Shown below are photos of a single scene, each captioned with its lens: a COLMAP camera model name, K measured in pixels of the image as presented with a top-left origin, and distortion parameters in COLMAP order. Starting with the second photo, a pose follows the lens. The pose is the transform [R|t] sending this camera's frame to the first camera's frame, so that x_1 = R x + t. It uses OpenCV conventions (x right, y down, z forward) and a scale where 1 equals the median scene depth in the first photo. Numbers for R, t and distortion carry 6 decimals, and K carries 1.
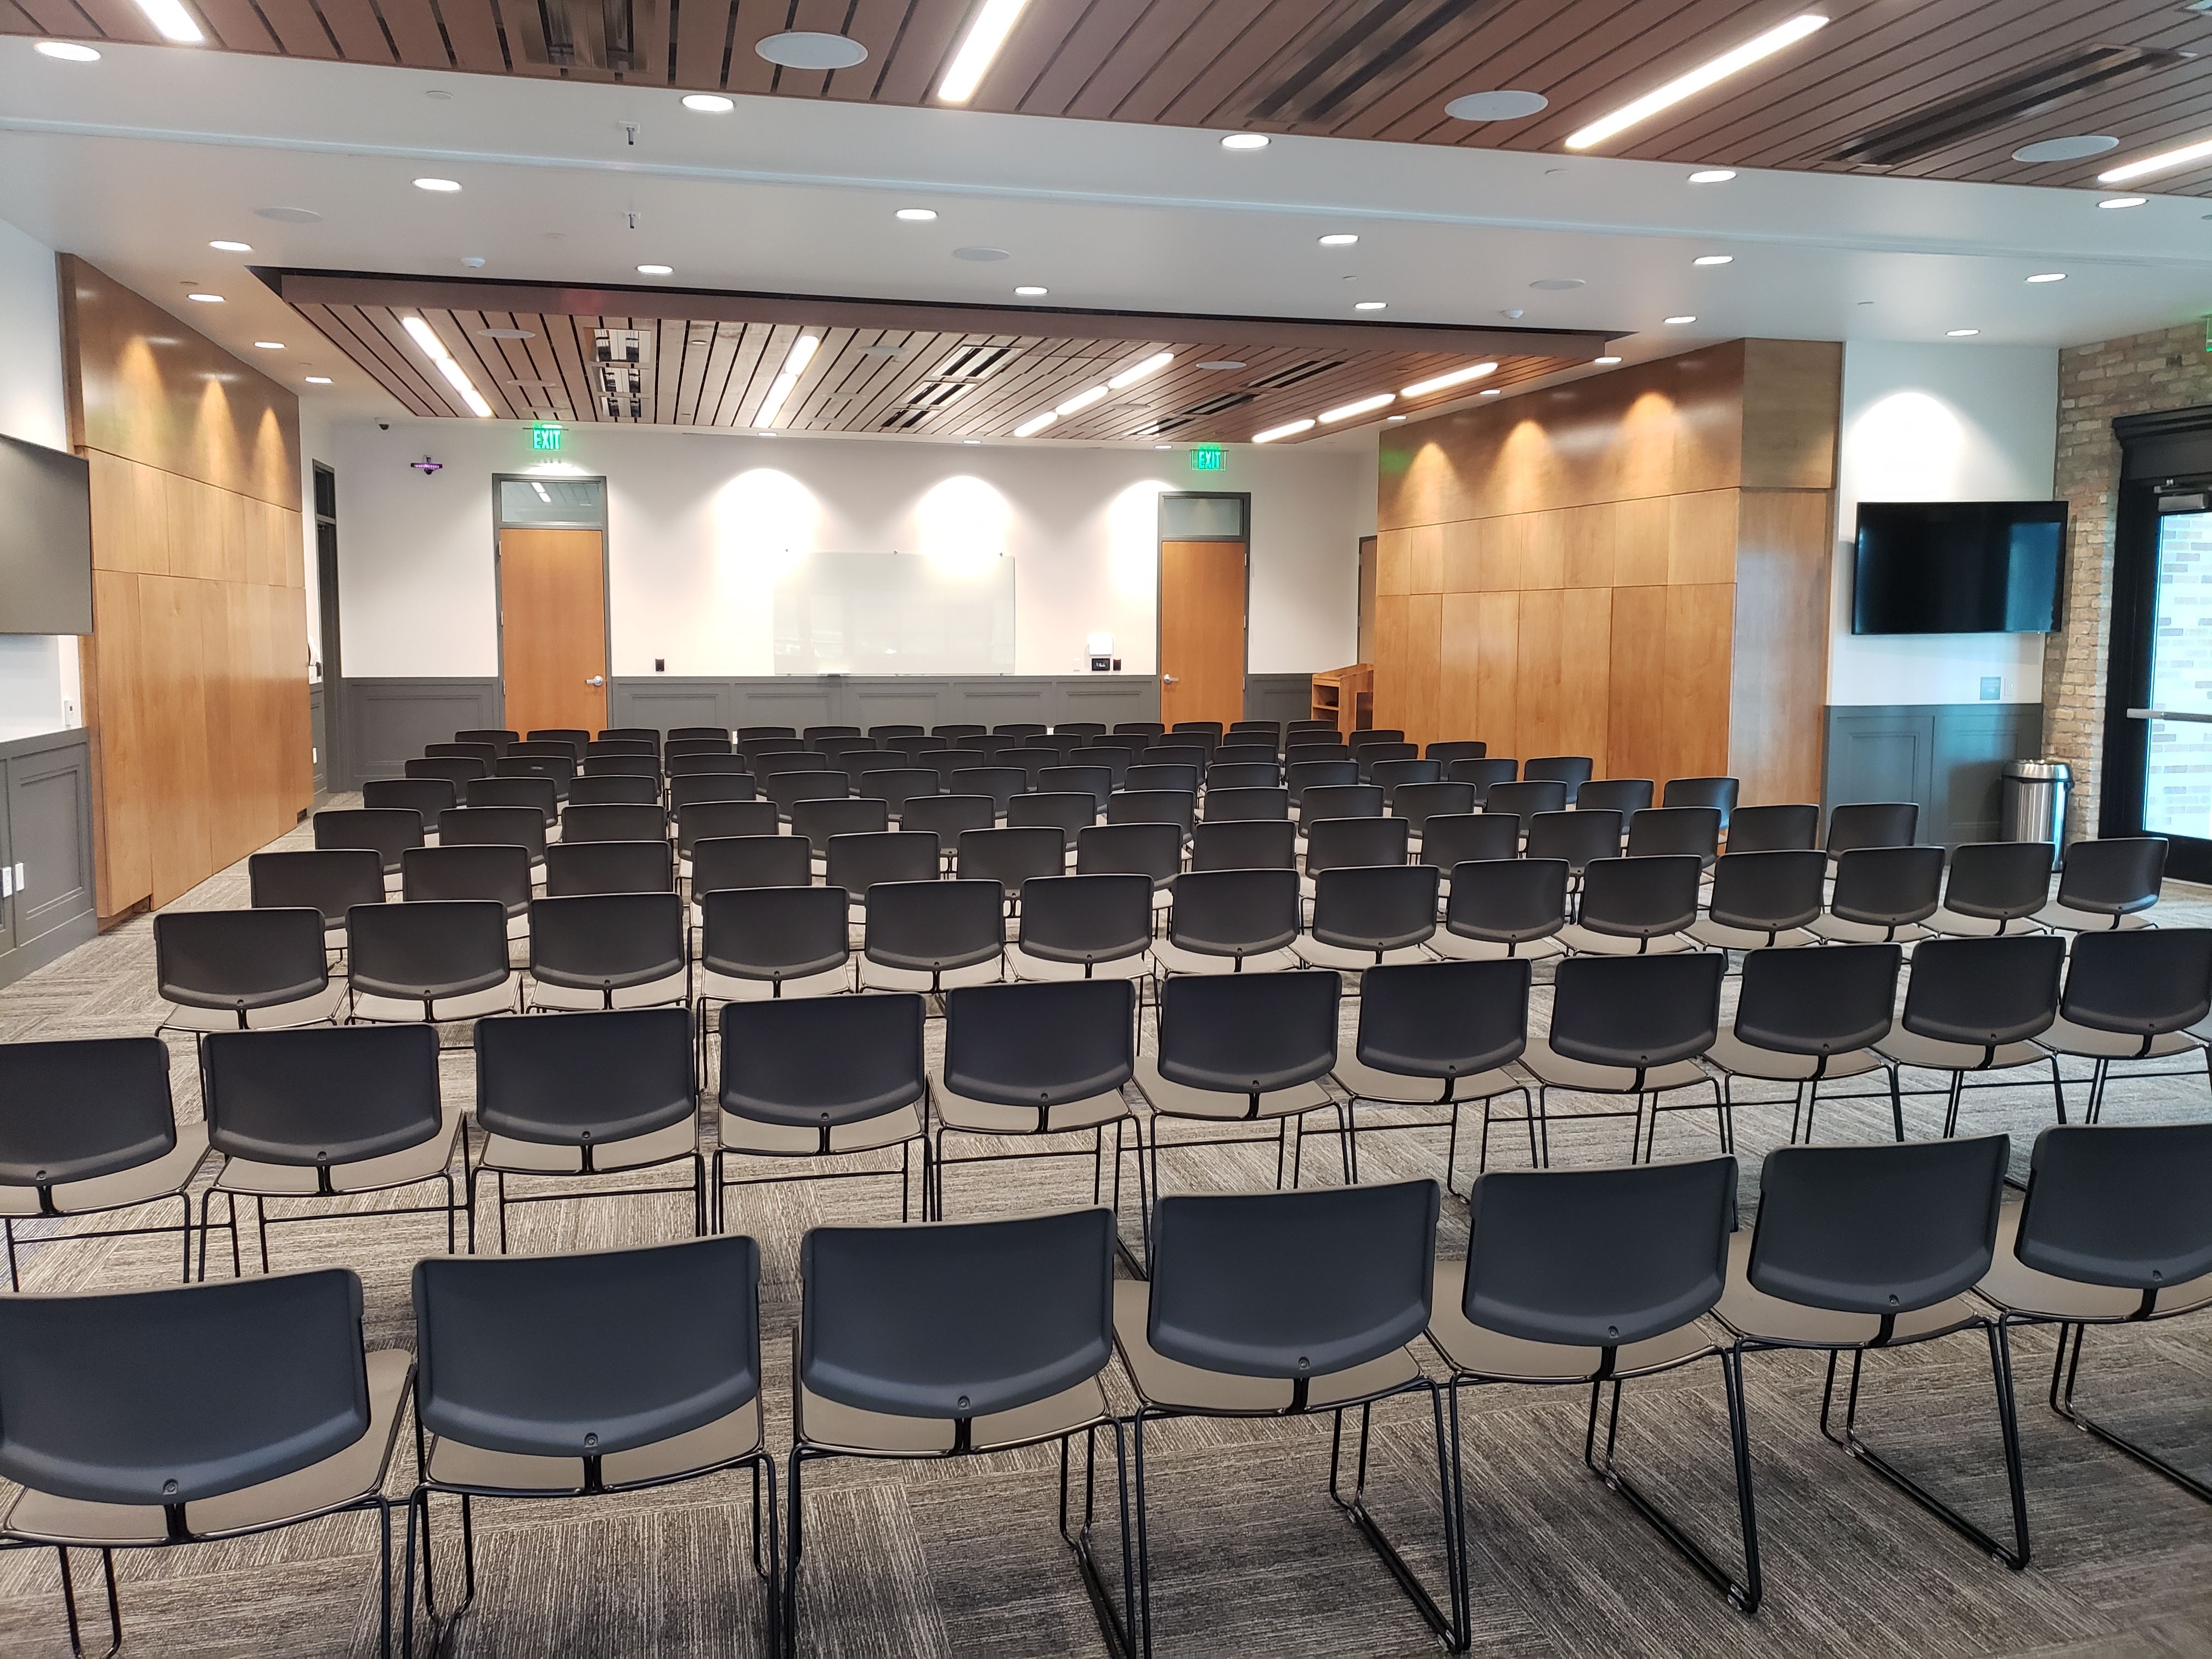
lens RADIAL K [[1741.7, 0, 1106.6], [0, 1741.7, 774.4], [0, 0, 1]] dist [0.088251, -0.071494]
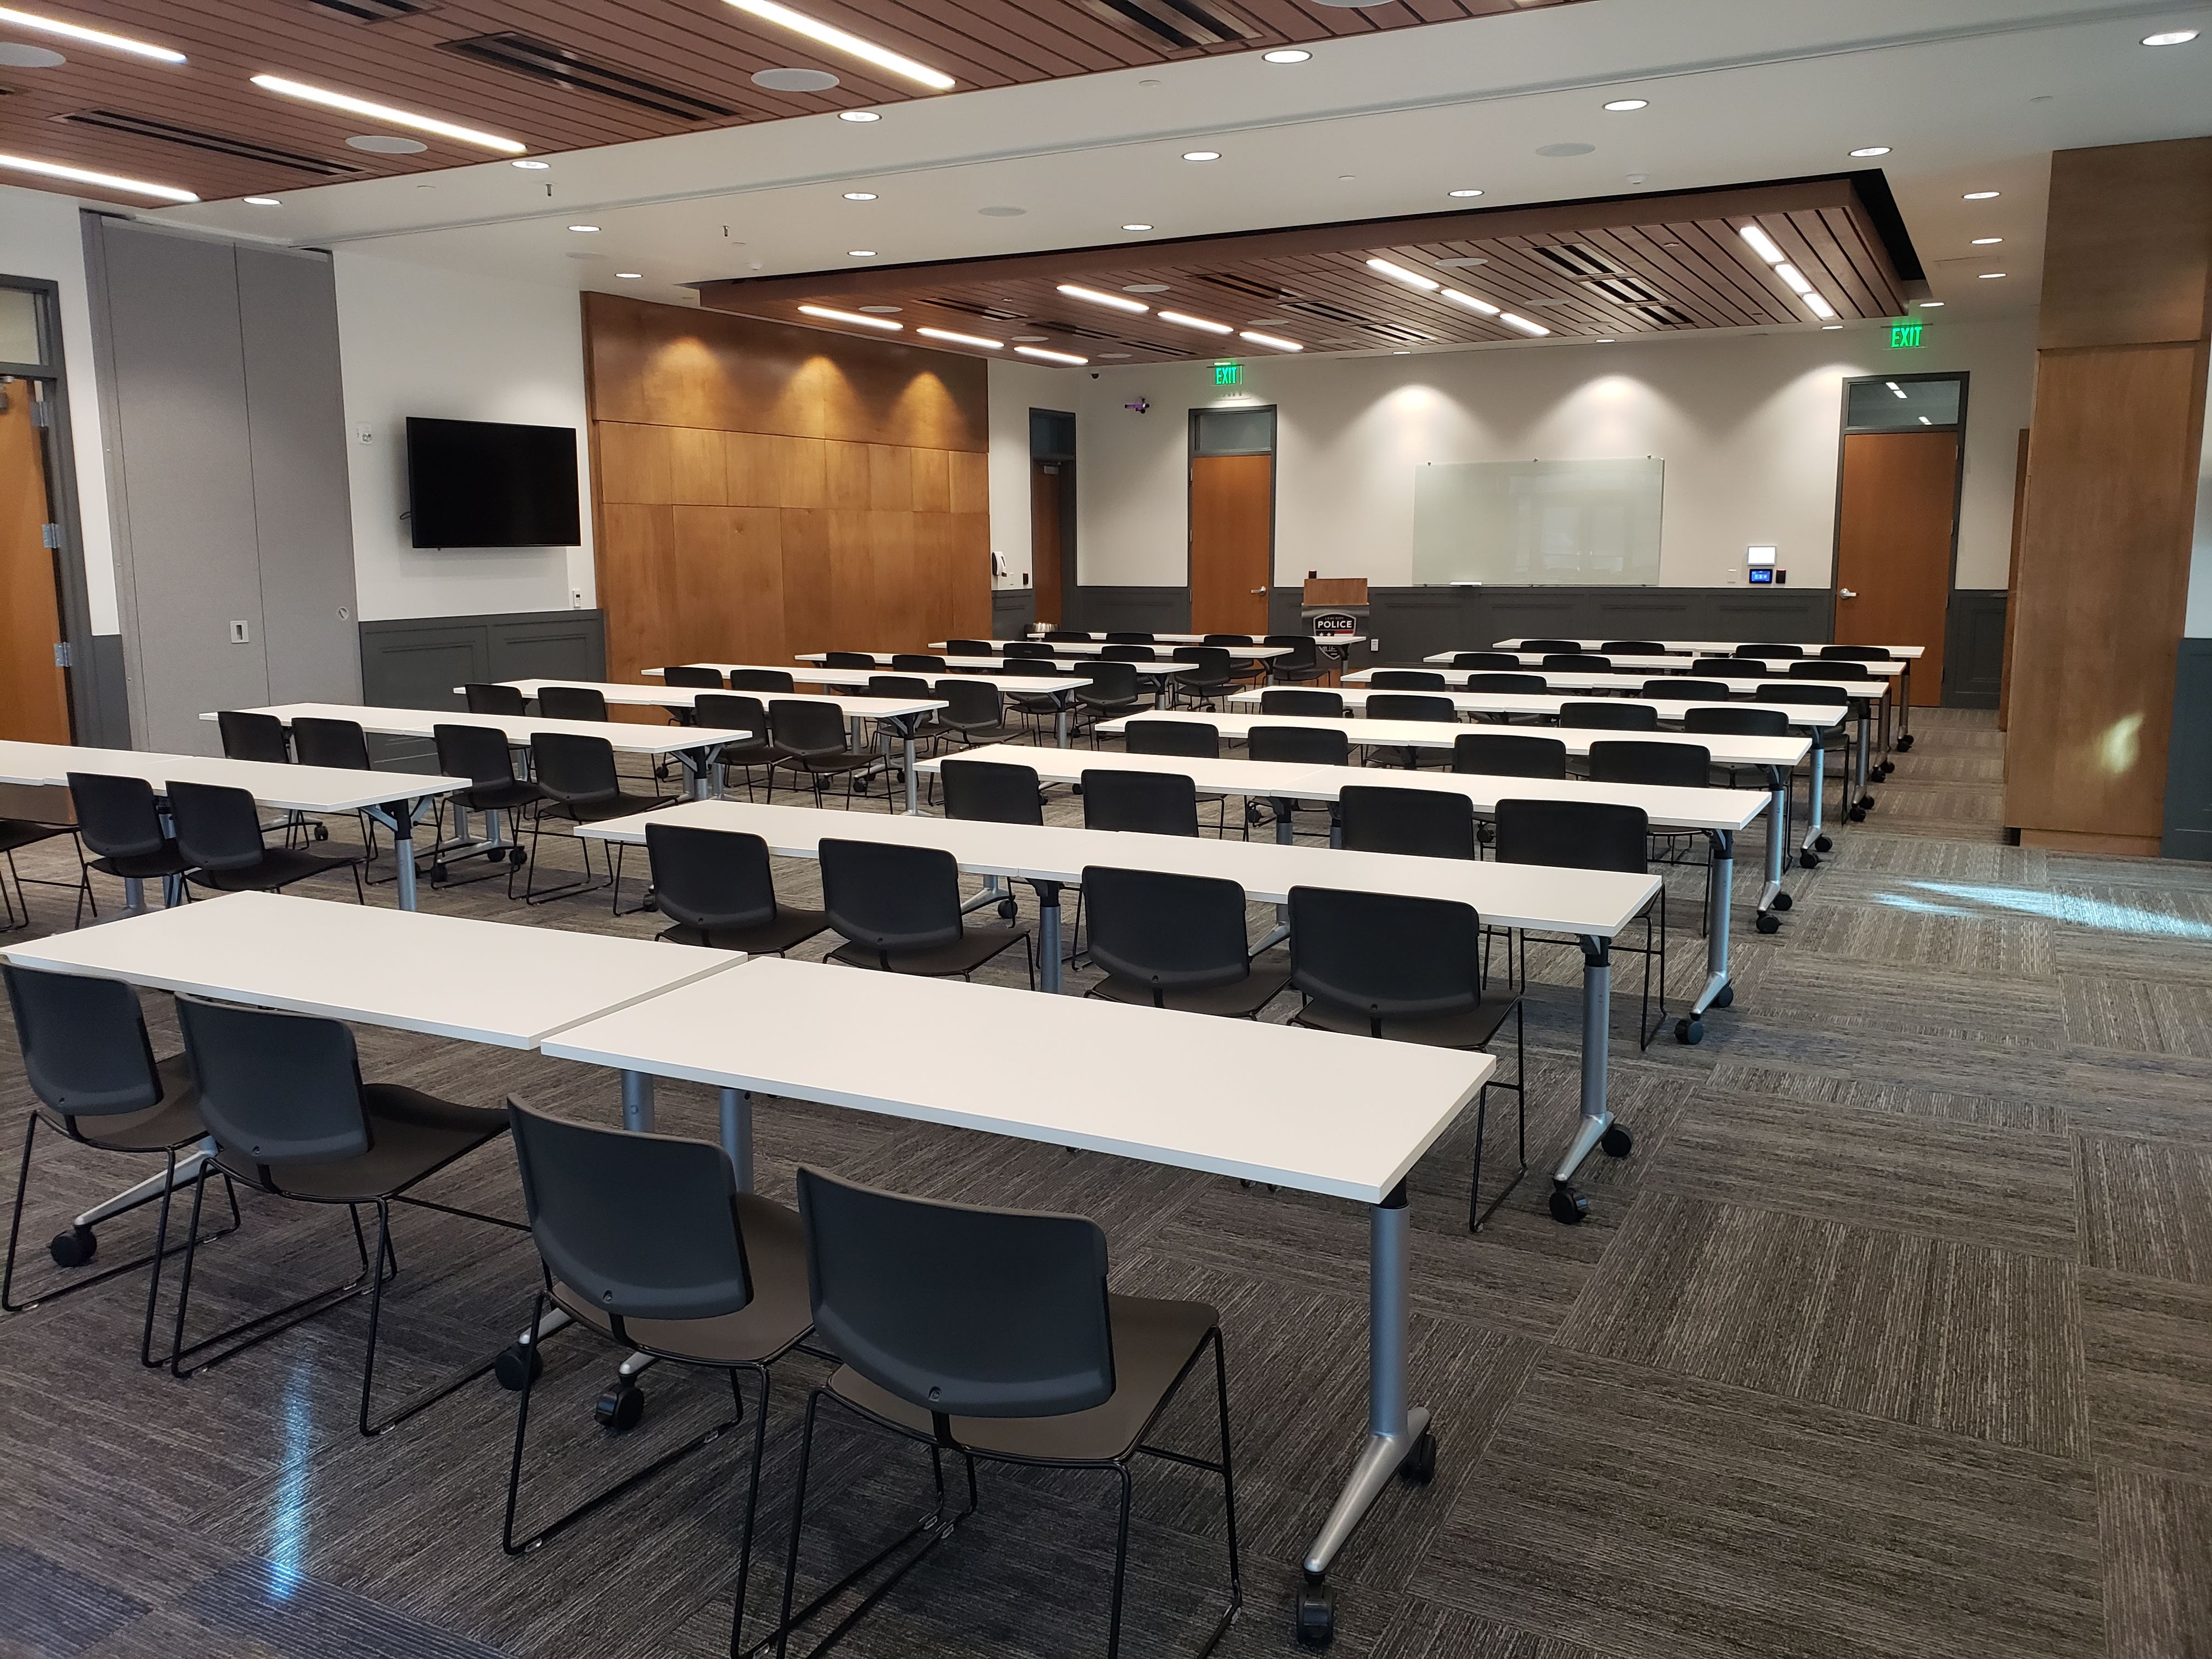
lens RADIAL K [[1741.7, 0, 1106.6], [0, 1741.7, 774.4], [0, 0, 1]] dist [0.088251, -0.071494]
pose [[0.742661, 0.082184, -0.664605, 0.379926], [-0.048593, 0.996438, 0.068917, -0.007404], [0.667902, -0.018887, 0.744009, 0.093056]]
